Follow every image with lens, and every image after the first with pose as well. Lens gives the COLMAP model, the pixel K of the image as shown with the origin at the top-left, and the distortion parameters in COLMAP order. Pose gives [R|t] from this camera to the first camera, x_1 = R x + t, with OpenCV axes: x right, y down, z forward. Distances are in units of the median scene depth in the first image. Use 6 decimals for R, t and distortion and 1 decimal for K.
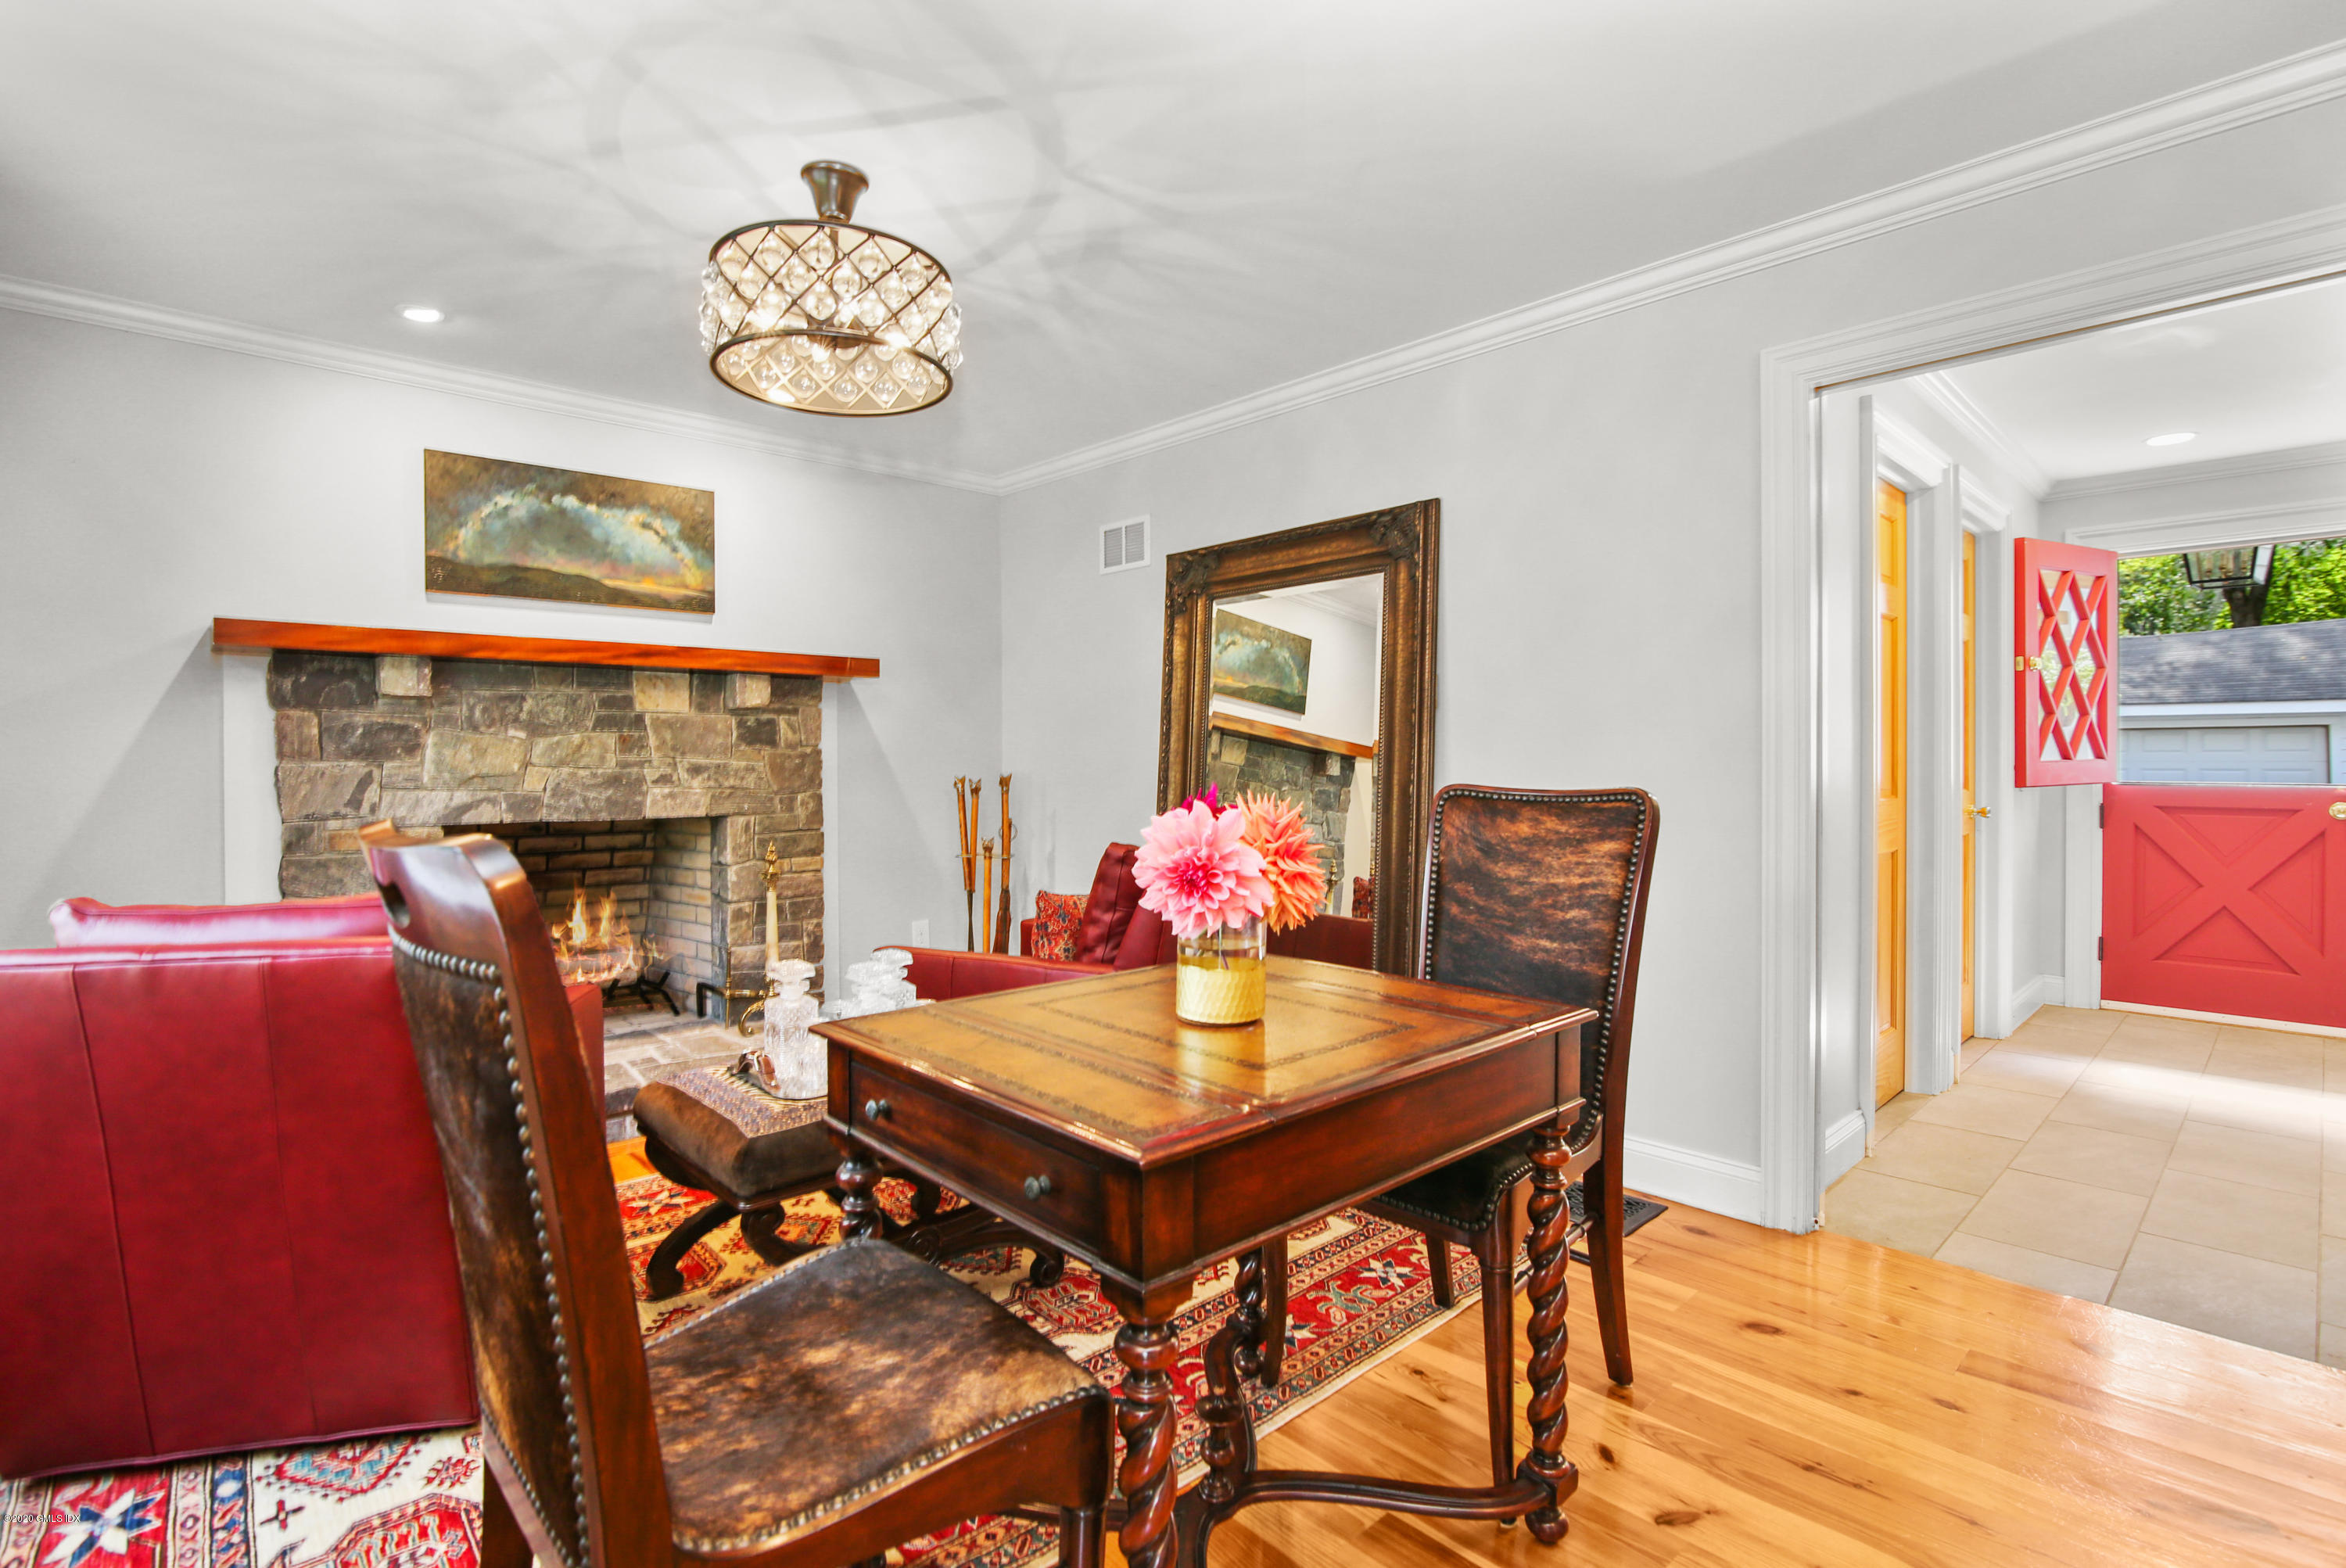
lens RADIAL K [[1114.9, 0, 1164.9], [0, 1114.9, 778.3], [0, 0, 1]] dist [-0.013140, -0.001364]
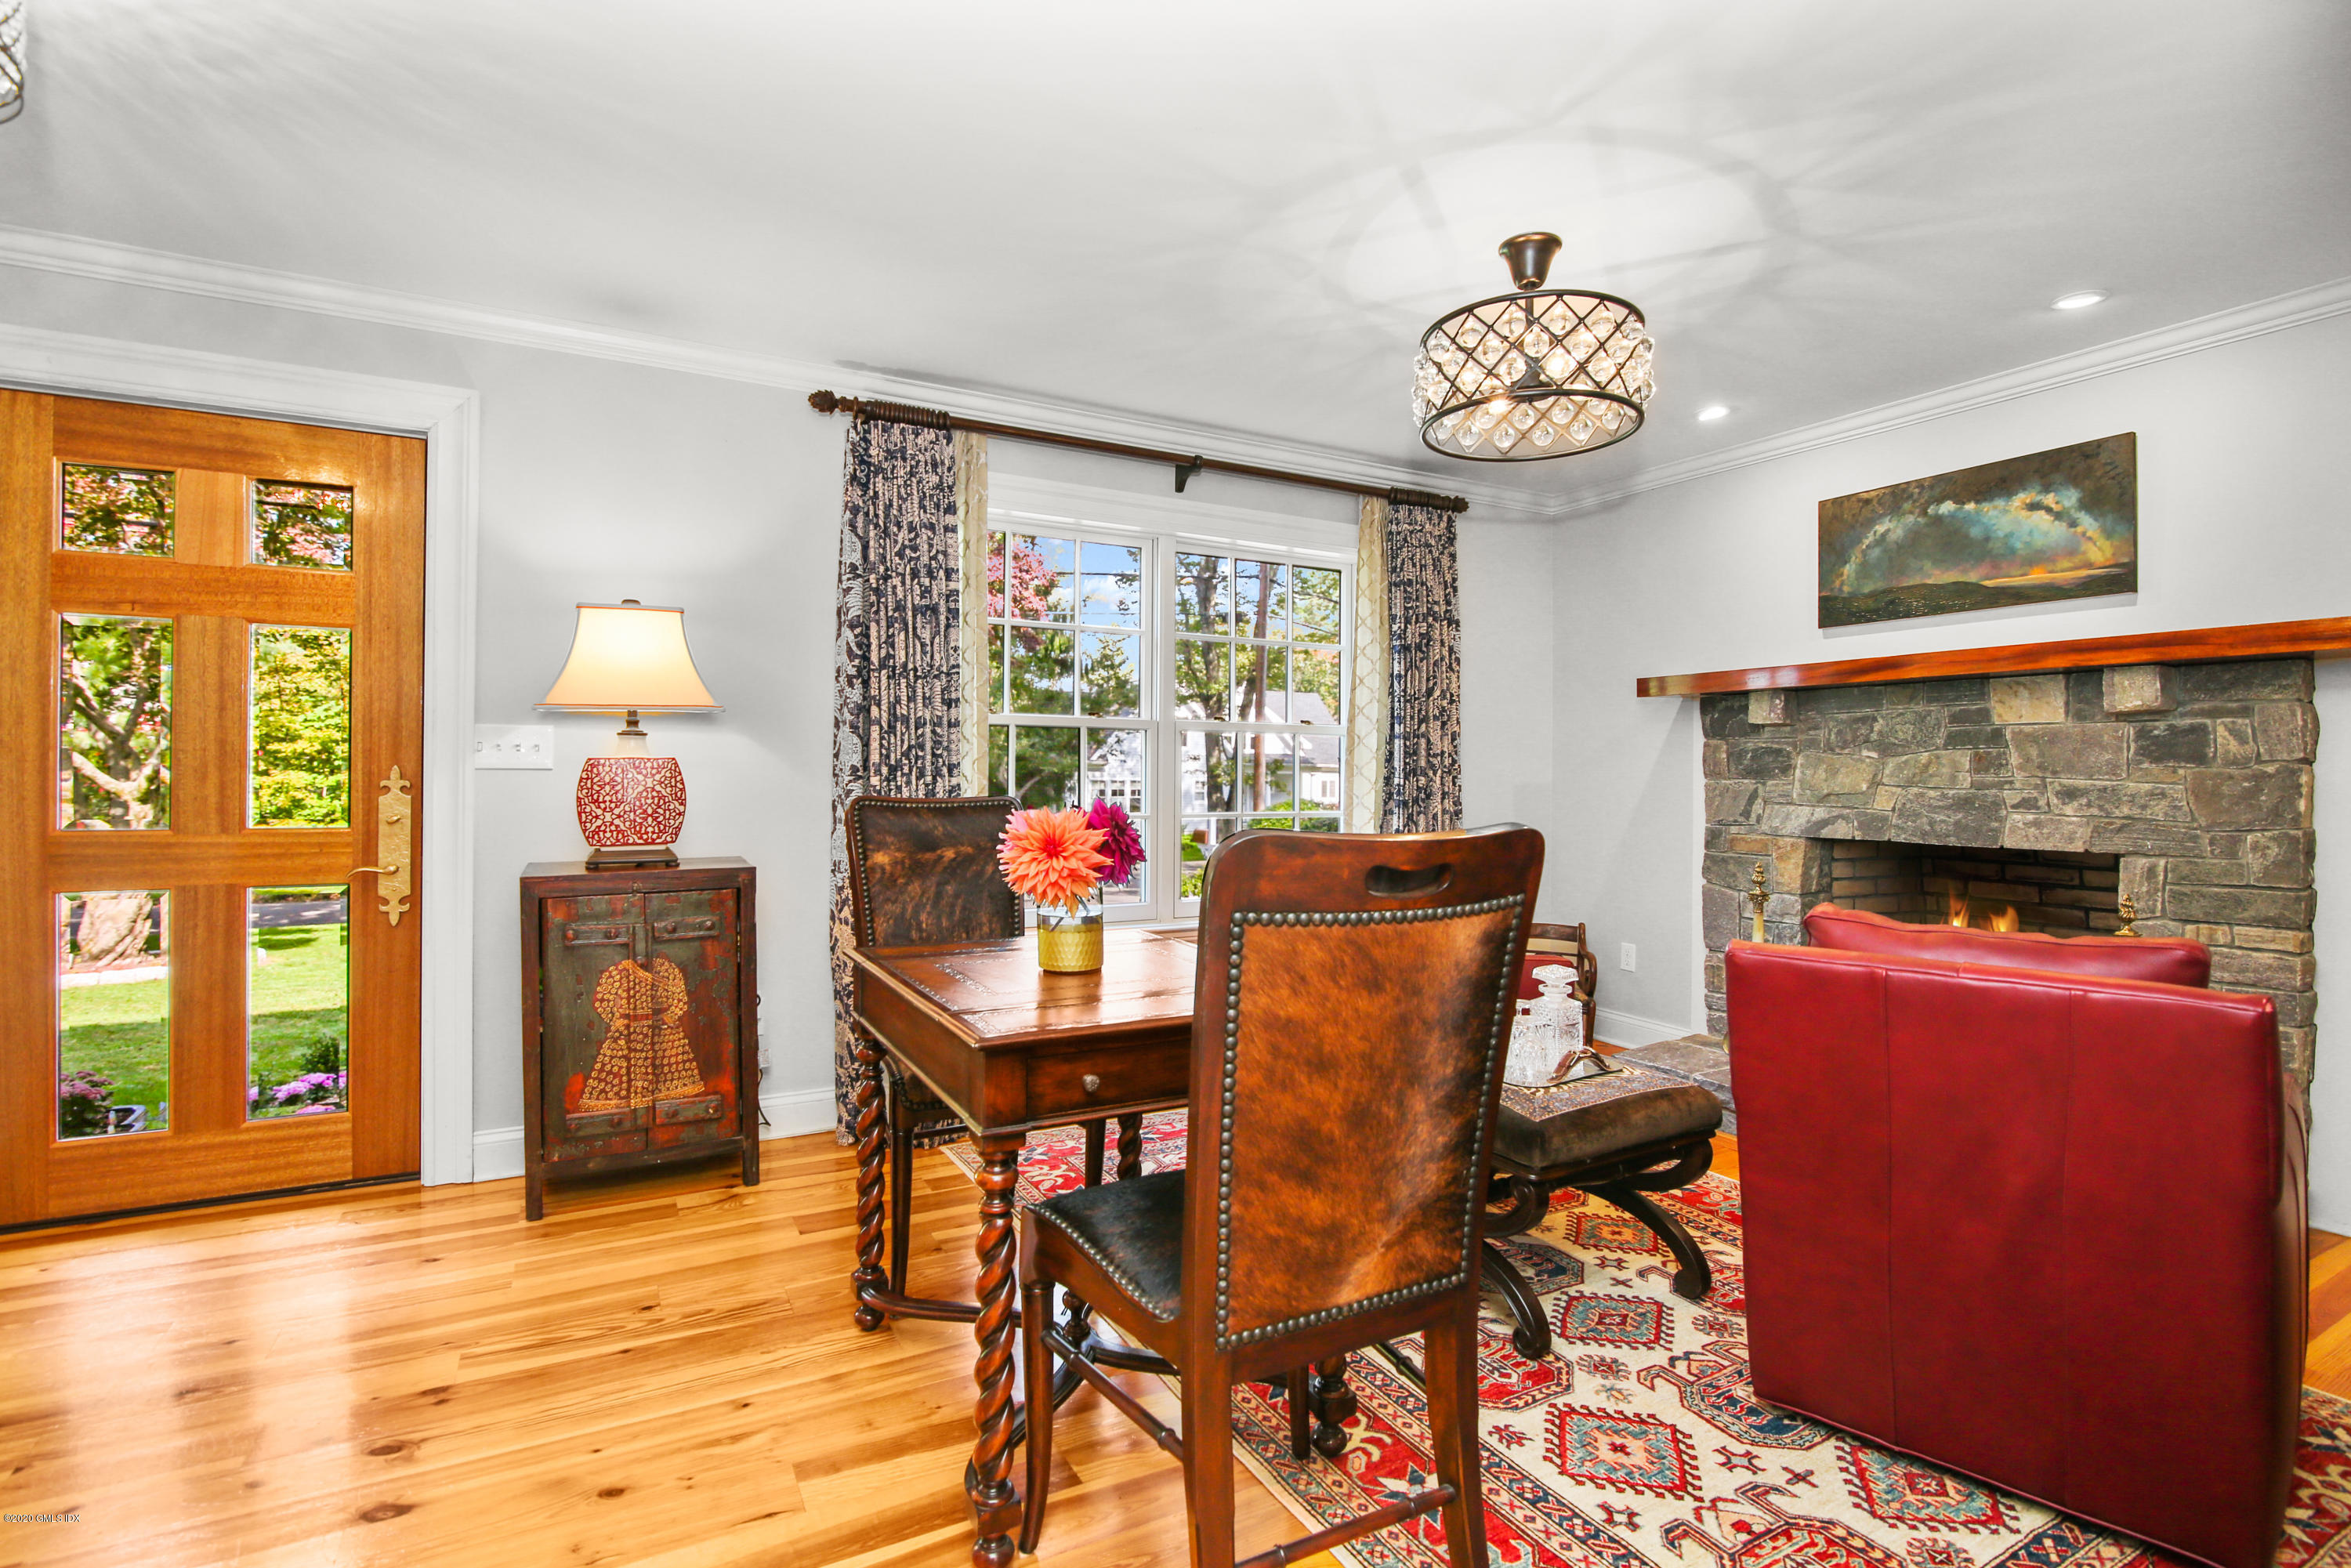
lens RADIAL K [[1117.2, 0, 1173.2], [0, 1117.2, 773.5], [0, 0, 1]] dist [-0.013140, -0.001364]
pose [[-0.248866, -0.000894, -0.968537, 0.536473], [-0.022454, 0.999736, 0.004847, -0.011968], [0.968278, 0.022954, -0.248821, 0.594971]]
